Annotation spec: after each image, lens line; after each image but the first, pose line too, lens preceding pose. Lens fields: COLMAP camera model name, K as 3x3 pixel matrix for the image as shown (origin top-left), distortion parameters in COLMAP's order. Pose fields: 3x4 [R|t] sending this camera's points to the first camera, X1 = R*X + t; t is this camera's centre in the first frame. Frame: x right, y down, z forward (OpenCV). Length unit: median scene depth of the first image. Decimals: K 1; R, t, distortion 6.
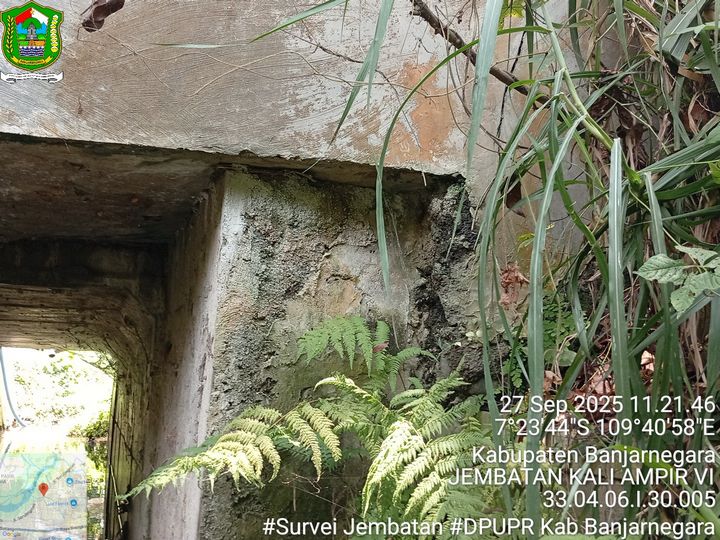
lens RADIAL K [[750.3, 0, 360.0], [0, 750.3, 270.0], [0, 0, 1]] dist [0.116803, -0.302059]
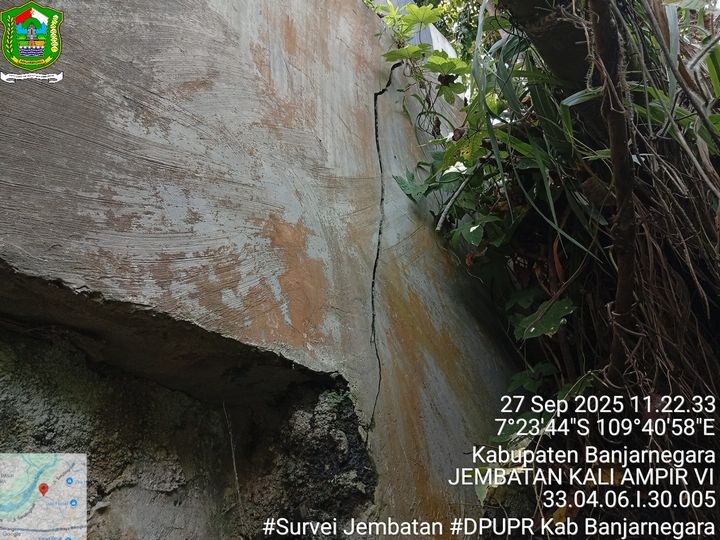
lens RADIAL K [[551.9, 0, 358.0], [0, 551.9, 268.6], [0, 0, 1]] dist [0.072908, -0.162465]
pose [[0.855257, 0.205372, 0.475772, -0.108405], [0.031215, 0.896031, -0.442893, 0.006793], [-0.517264, 0.393639, 0.759925, 0.582916]]
